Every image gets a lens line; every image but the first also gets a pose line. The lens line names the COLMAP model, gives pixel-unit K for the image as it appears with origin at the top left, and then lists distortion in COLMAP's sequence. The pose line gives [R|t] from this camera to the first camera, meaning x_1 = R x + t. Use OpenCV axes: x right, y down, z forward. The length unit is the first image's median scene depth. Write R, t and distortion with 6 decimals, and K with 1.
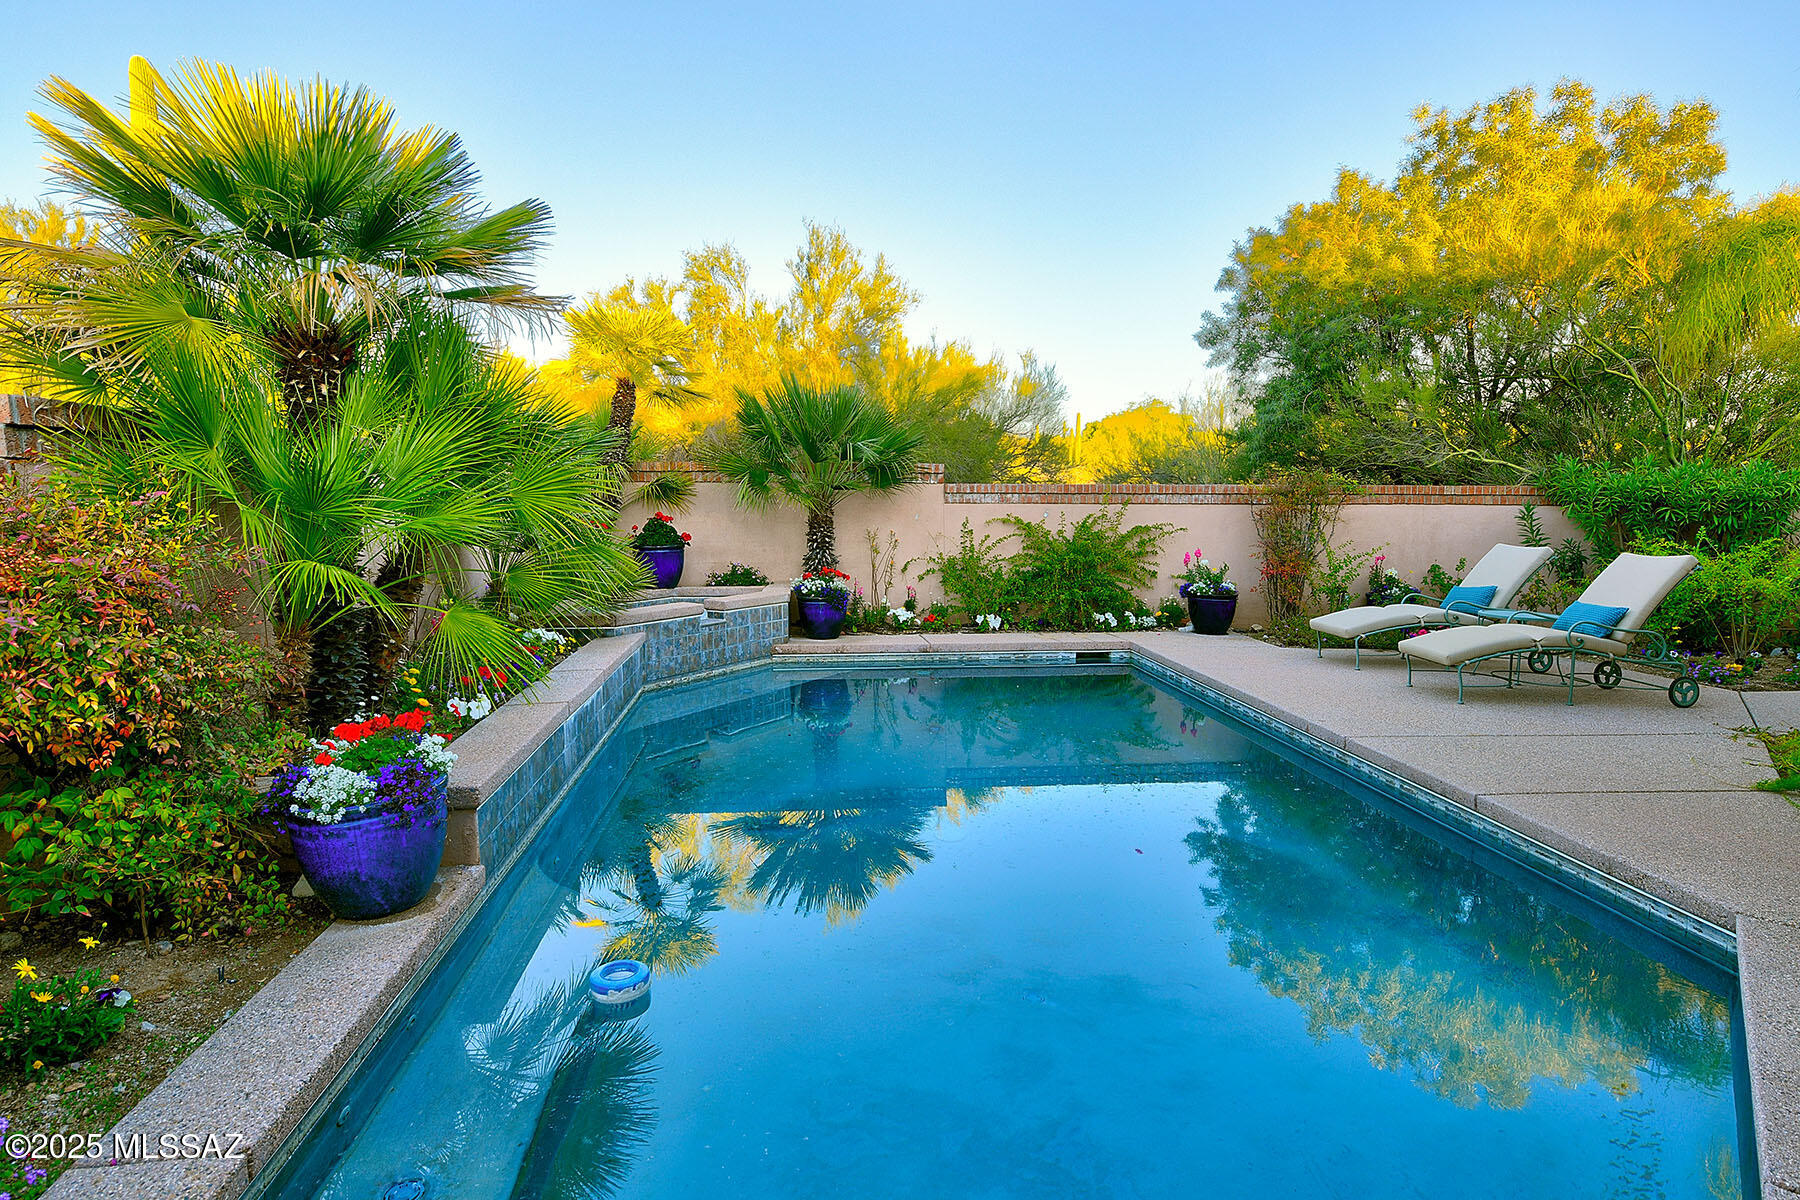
lens RADIAL K [[982.1, 0, 901.6], [0, 982.1, 601.3], [0, 0, 1]] dist [-0.003712, -0.000208]
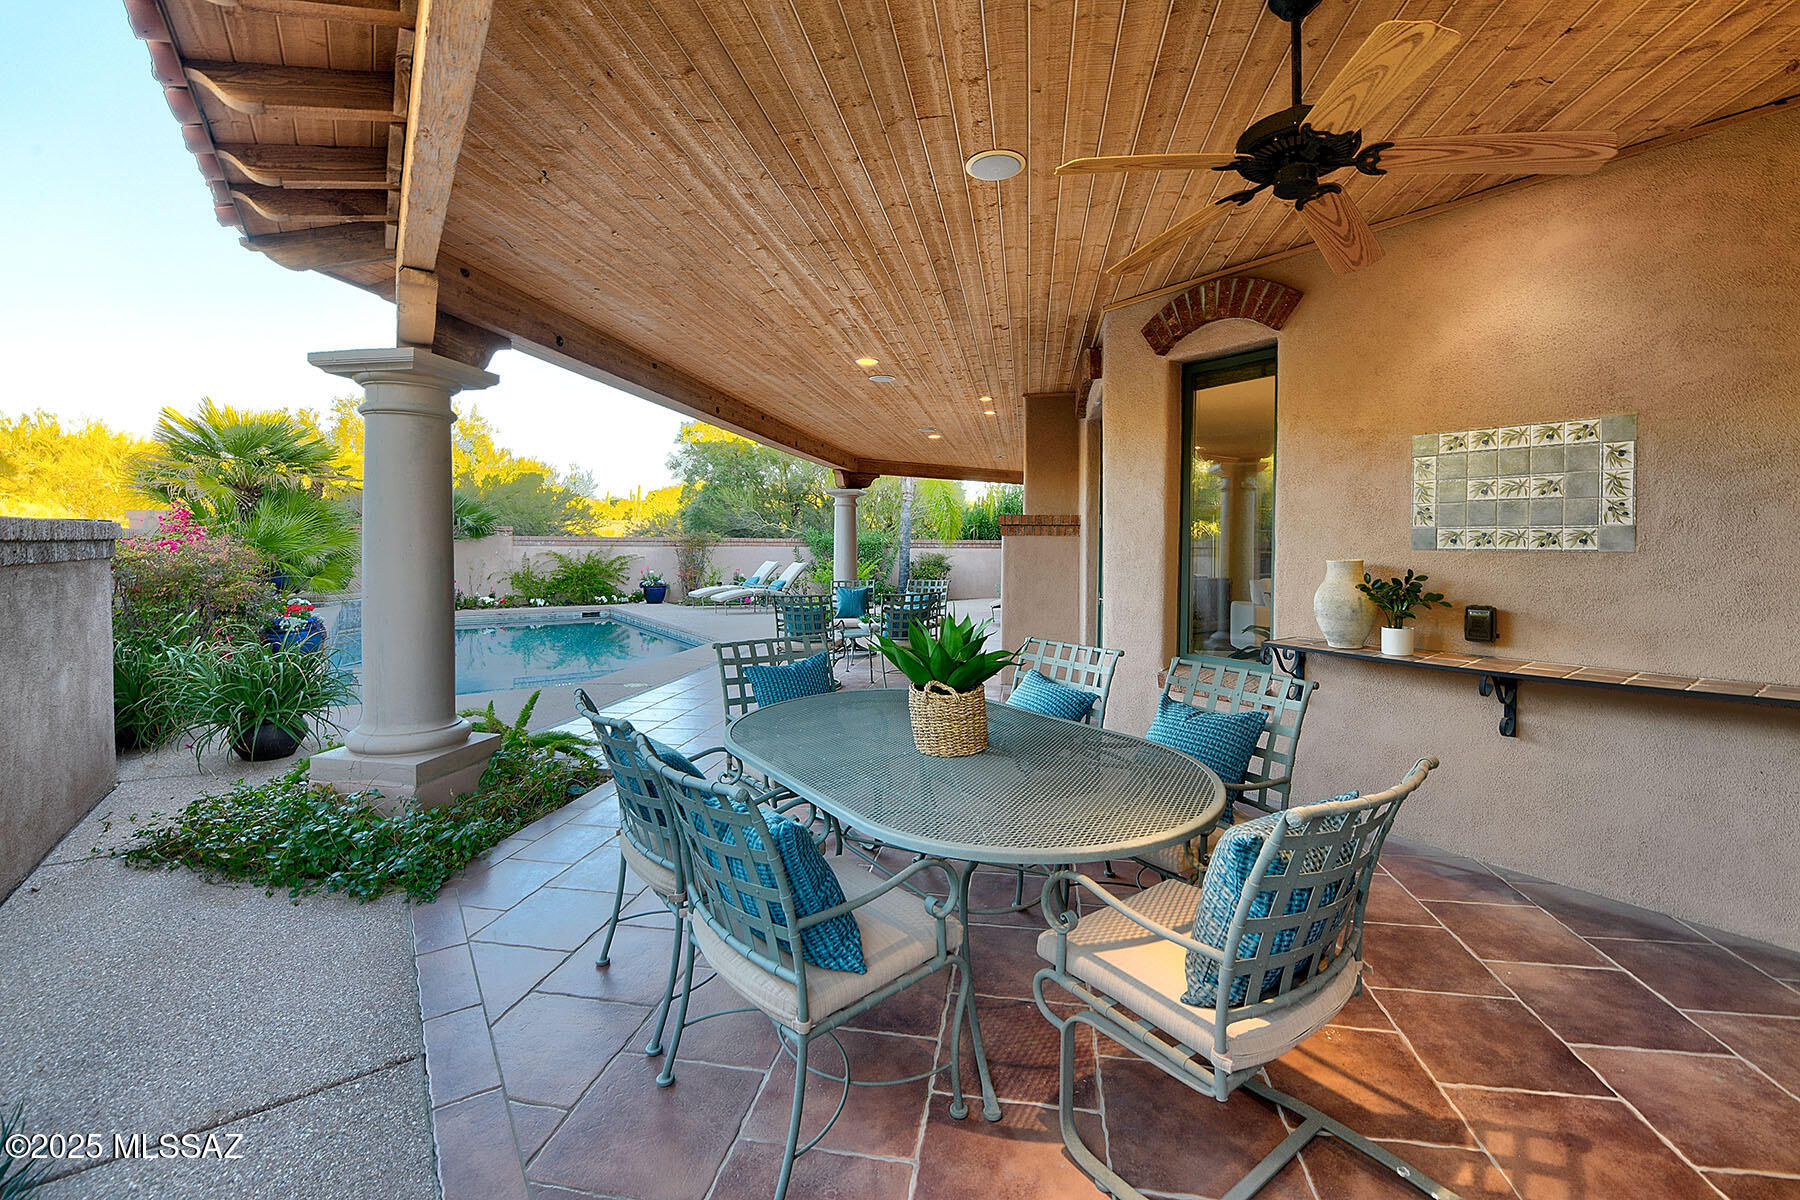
lens RADIAL K [[730.7, 0, 979.5], [0, 730.7, 535.3], [0, 0, 1]] dist [0.000384, -0.000048]
pose [[0.831035, 0.008404, 0.556156, 0.004656], [0.058680, 0.992981, -0.102689, 0.091761], [-0.553116, 0.117973, 0.824709, -0.789720]]
